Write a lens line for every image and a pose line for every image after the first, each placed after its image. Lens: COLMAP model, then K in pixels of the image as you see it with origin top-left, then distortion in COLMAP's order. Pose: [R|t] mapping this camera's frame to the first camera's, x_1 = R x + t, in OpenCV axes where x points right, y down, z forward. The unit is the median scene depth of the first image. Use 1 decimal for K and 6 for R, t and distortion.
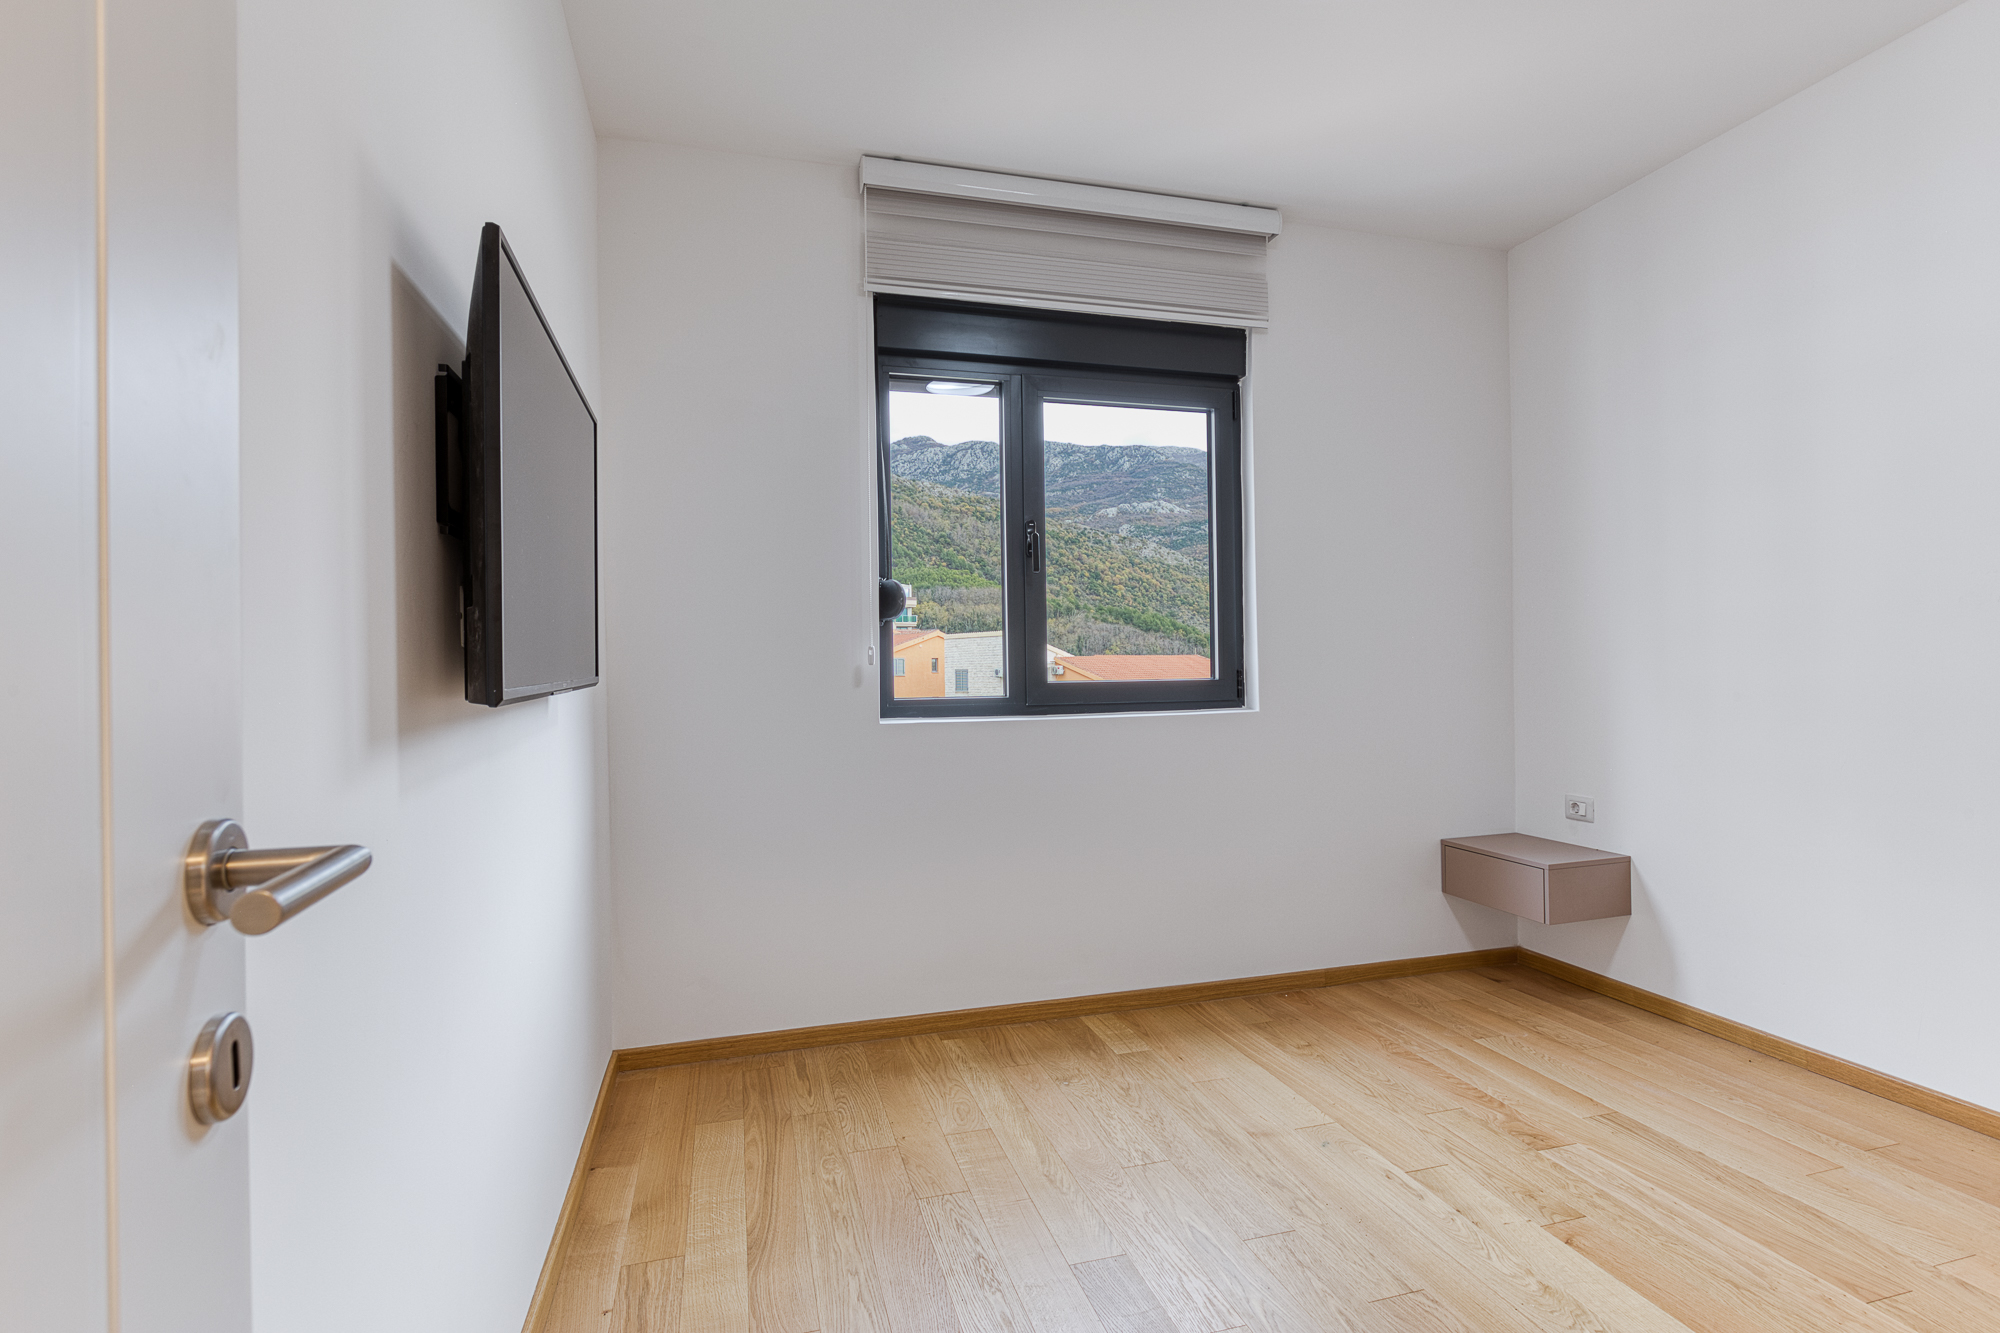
lens RADIAL K [[977.7, 0, 1010.6], [0, 977.7, 717.3], [0, 0, 1]] dist [-0.017296, -0.000045]
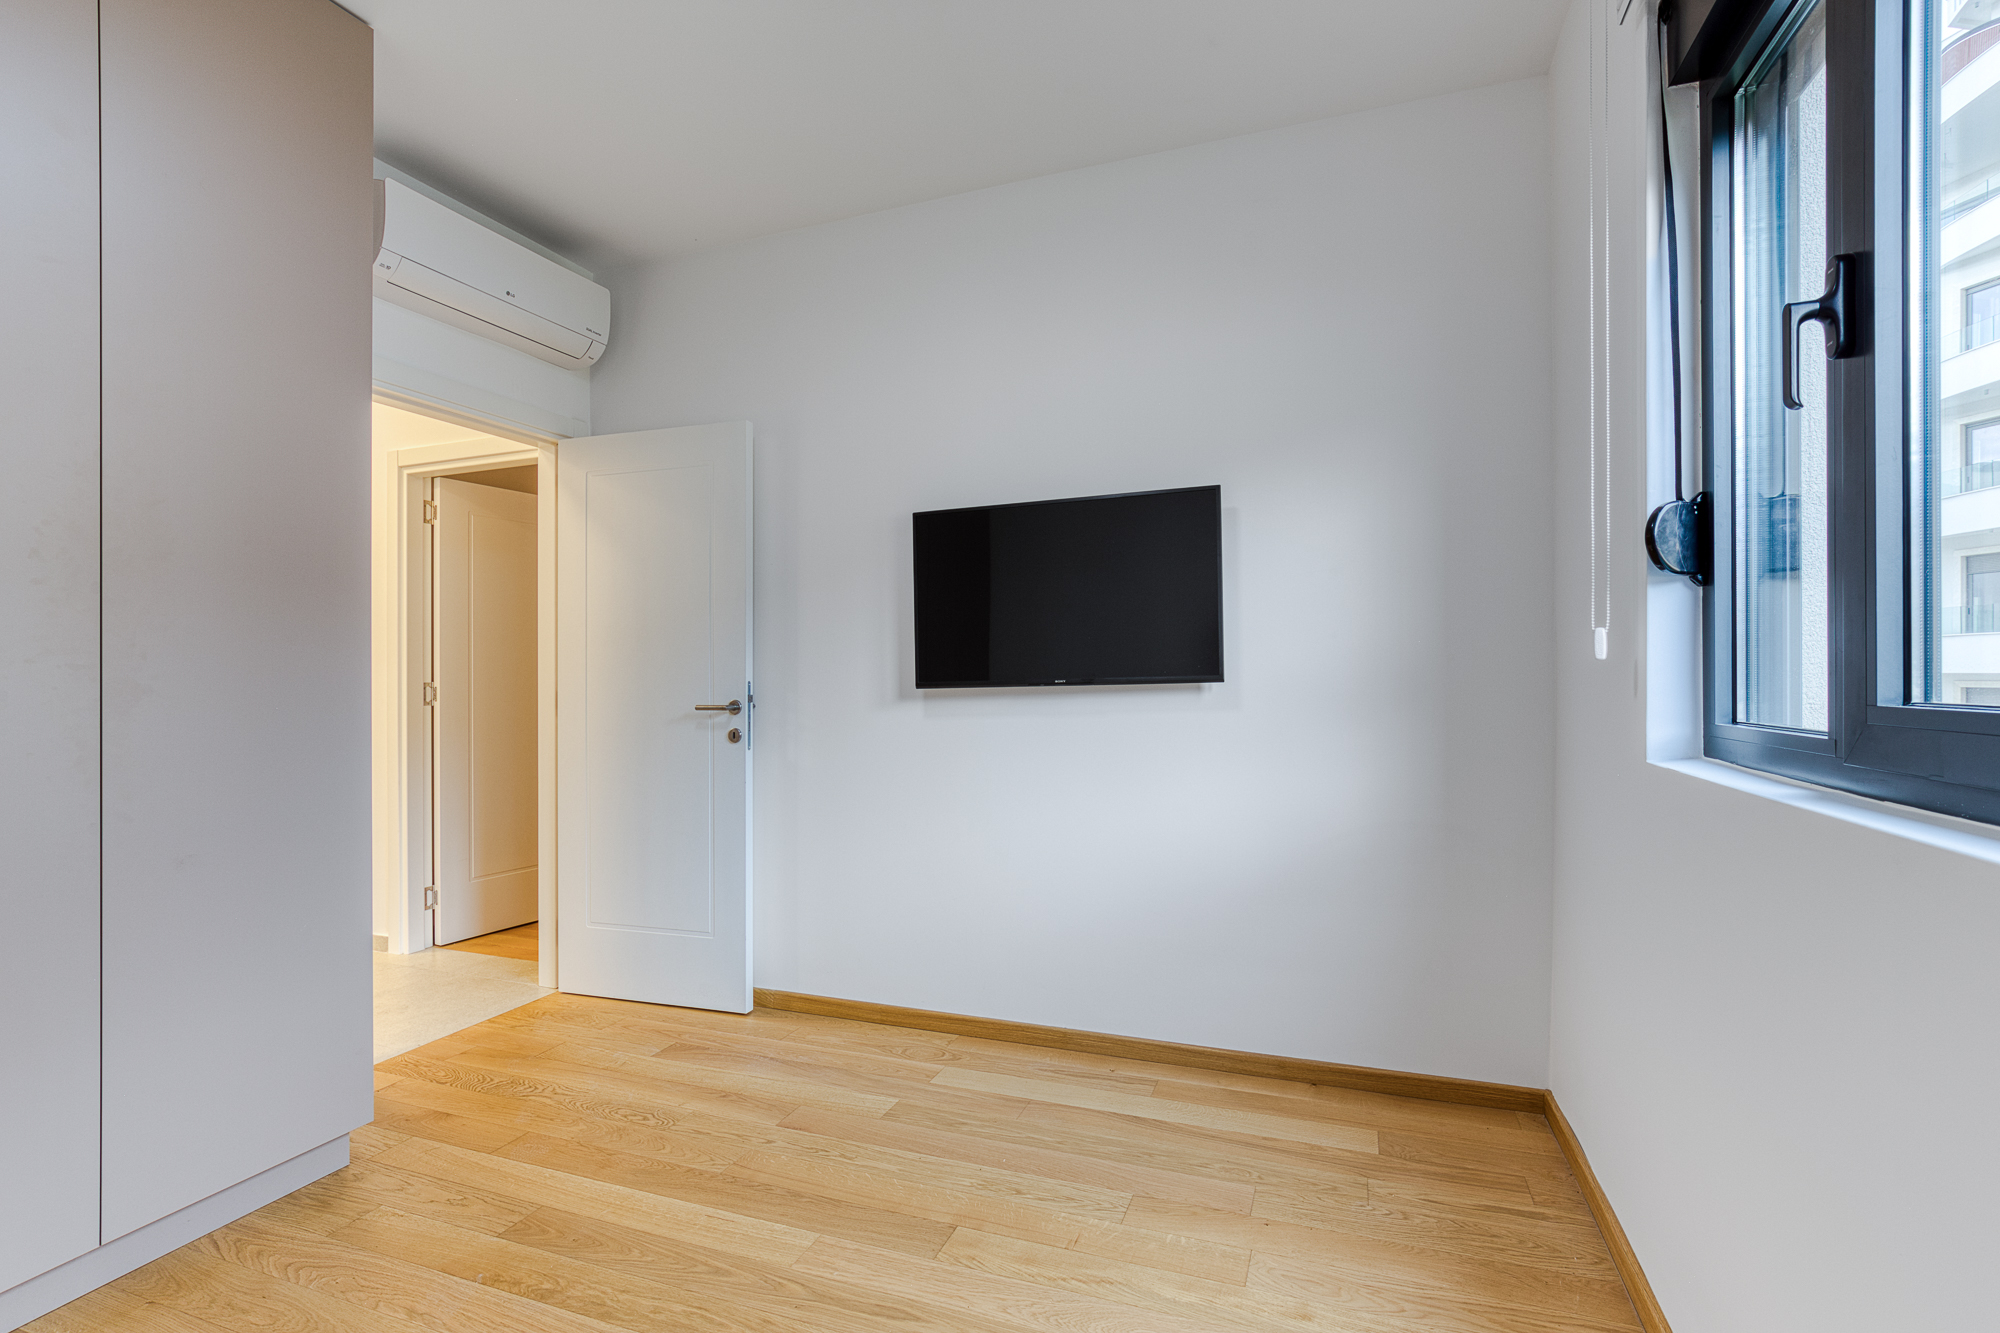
lens RADIAL K [[891.3, 0, 1021.4], [0, 891.3, 667.9], [0, 0, 1]] dist [-0.001120, 0.000082]
pose [[-0.590812, 0.012722, -0.806709, 0.559883], [-0.017160, 0.999451, 0.028329, -0.061495], [0.806627, 0.030580, -0.590269, 1.127839]]
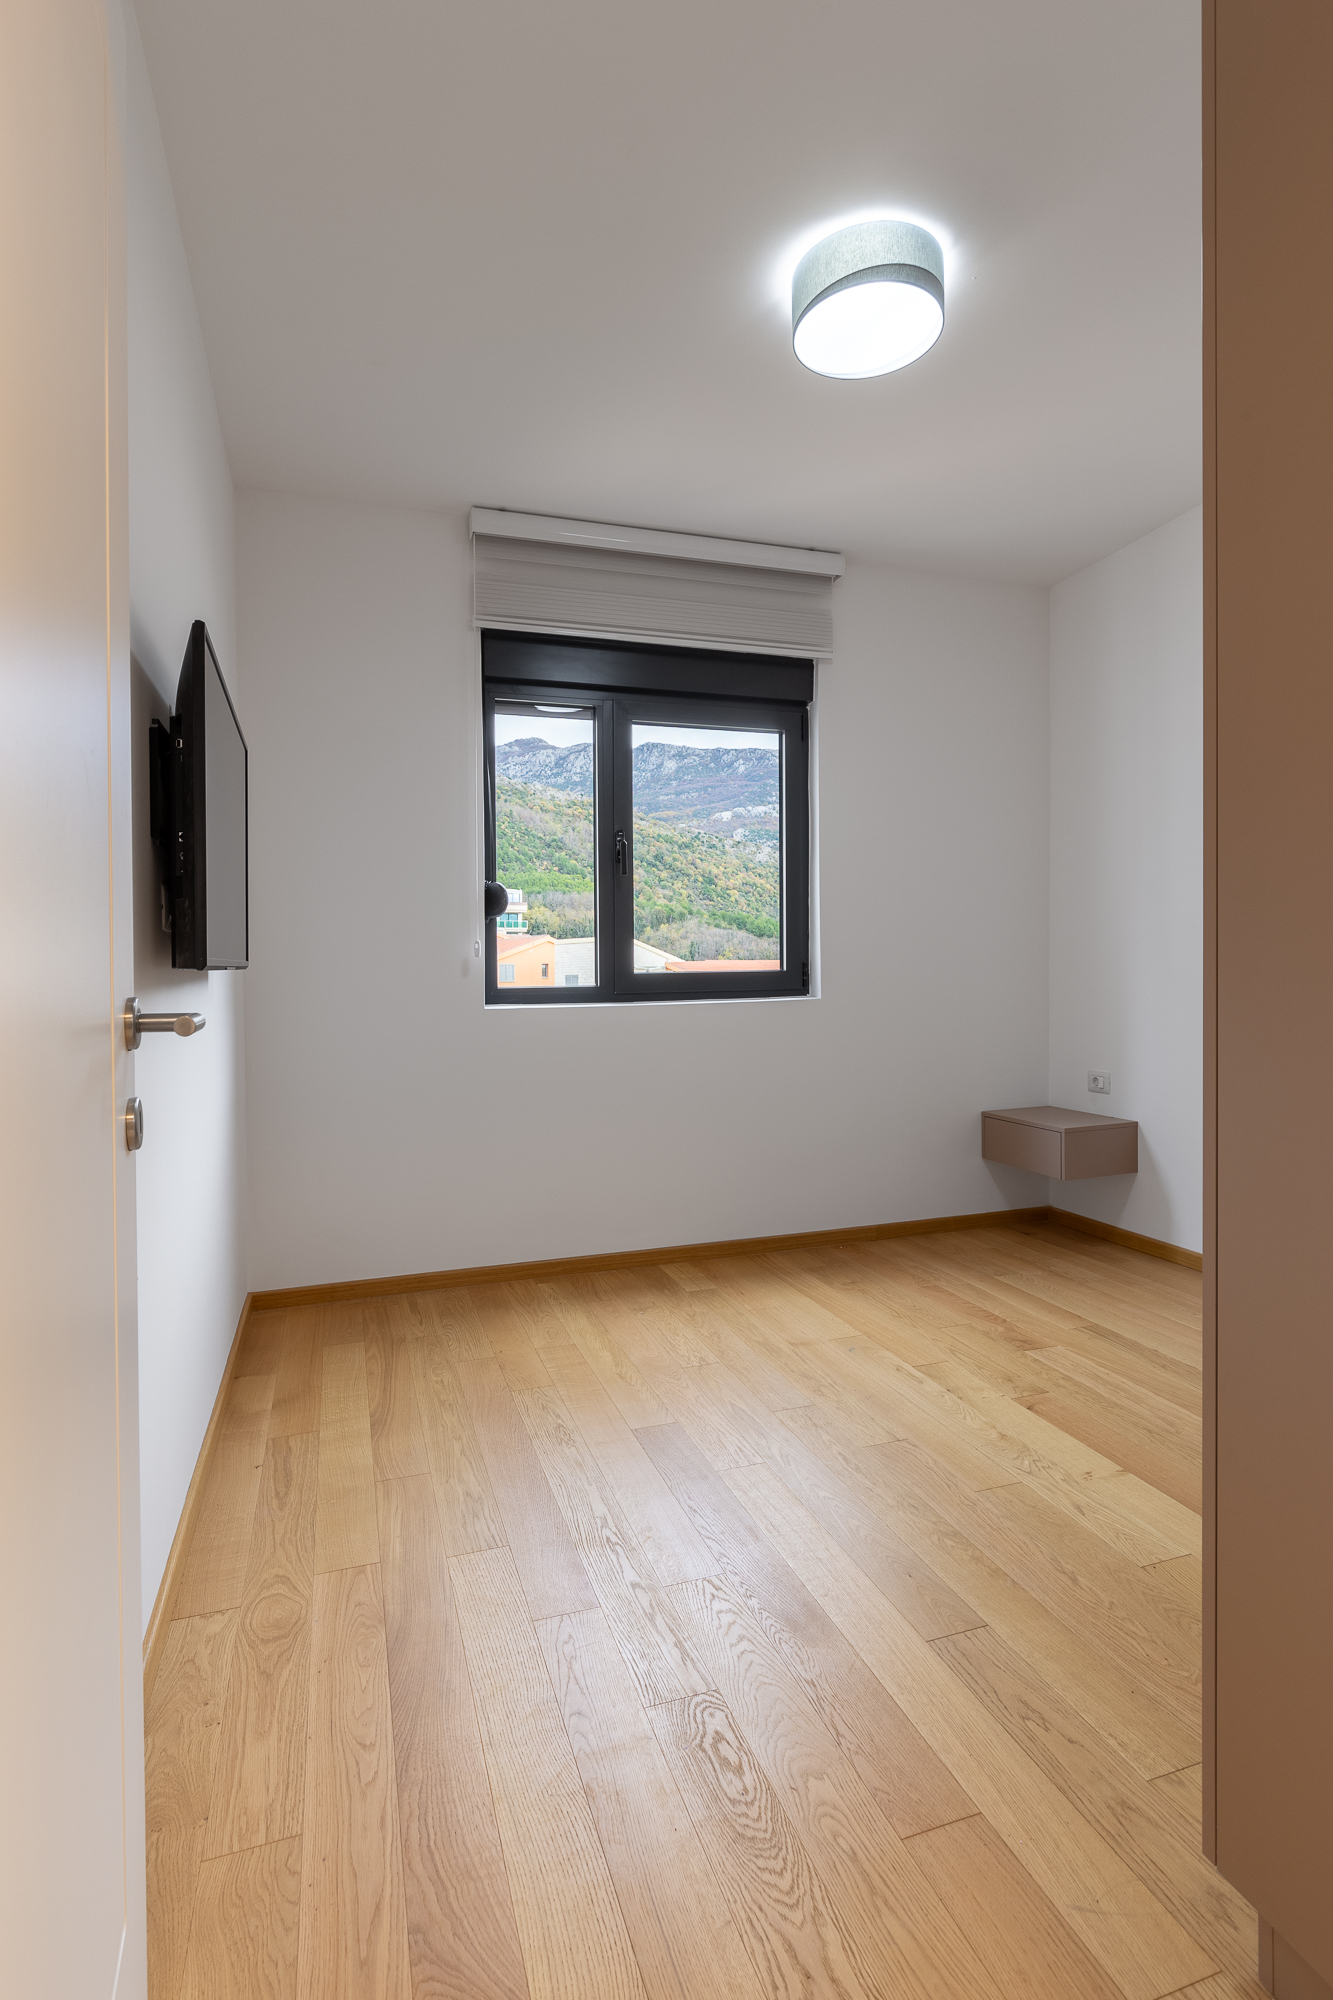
lens RADIAL K [[1009.1, 0, 622.7], [0, 1009.1, 991.4], [0, 0, 1]] dist [0.000724, 0.000061]
pose [[0.999998, 0.000703, -0.001587, 0.034123], [-0.000758, 0.999402, -0.034573, 0.032552], [0.001562, 0.034575, 0.999401, -0.206023]]
